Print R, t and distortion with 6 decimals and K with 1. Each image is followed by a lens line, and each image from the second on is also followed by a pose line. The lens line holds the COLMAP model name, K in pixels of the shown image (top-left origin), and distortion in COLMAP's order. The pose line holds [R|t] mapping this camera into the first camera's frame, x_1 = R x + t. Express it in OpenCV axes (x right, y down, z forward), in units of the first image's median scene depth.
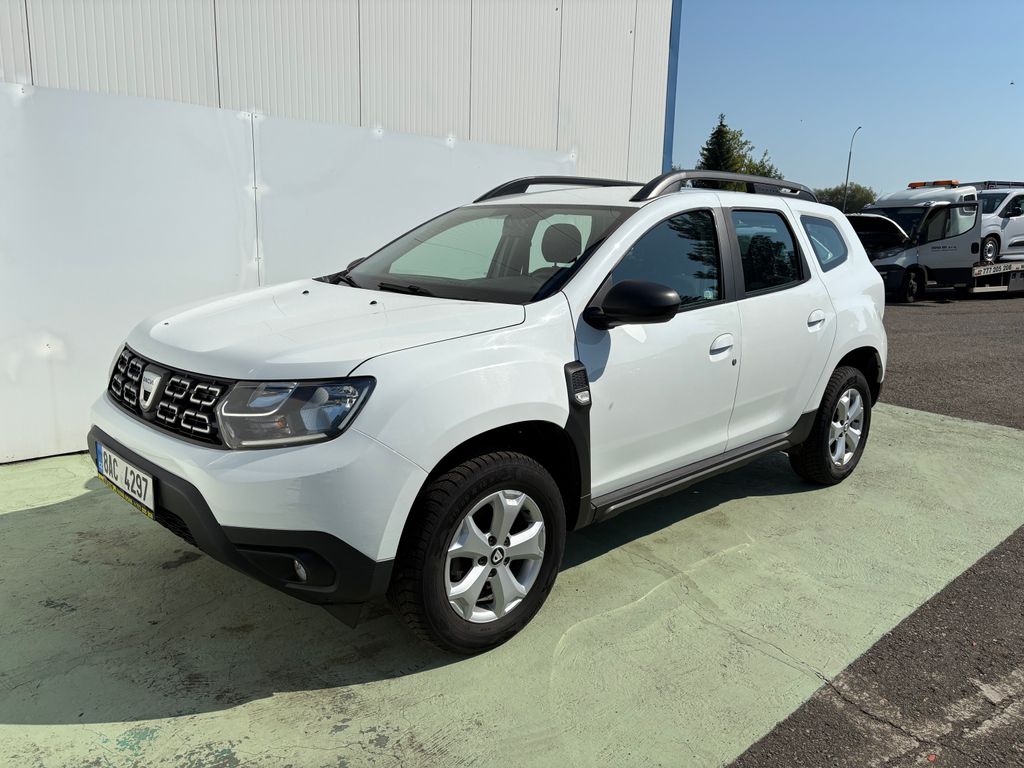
lens RADIAL K [[804.6, 0, 514.8], [0, 804.6, 386.1], [0, 0, 1]] dist [0.030127, -0.047511]
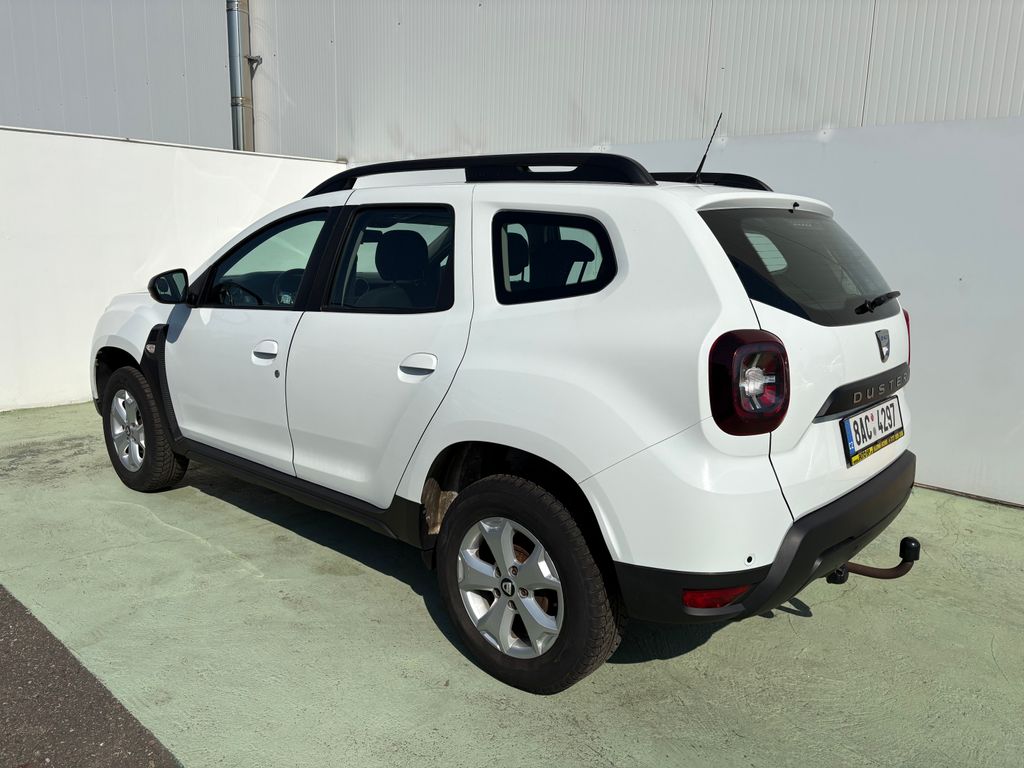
lens RADIAL K [[804.6, 0, 510.2], [0, 804.6, 387.7], [0, 0, 1]] dist [0.030127, -0.047511]
pose [[0.057225, 0.169417, -0.983882, 1.251013], [-0.218857, 0.963655, 0.153205, -0.223467], [0.974078, 0.206562, 0.092223, 1.237065]]
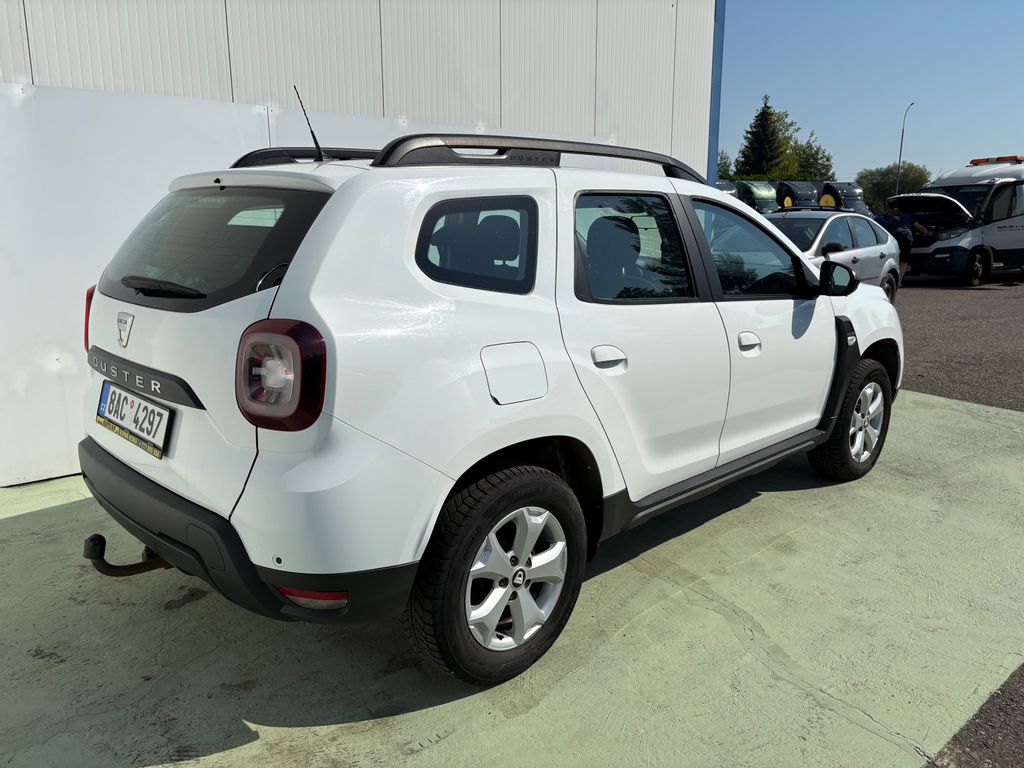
lens RADIAL K [[804.6, 0, 506.9], [0, 804.6, 383.8], [0, 0, 1]] dist [0.030127, -0.047511]
pose [[0.997846, -0.016750, -0.063422, 0.009174], [0.017219, 0.999828, 0.006845, -0.024447], [0.063296, -0.007923, 0.997963, 0.107961]]
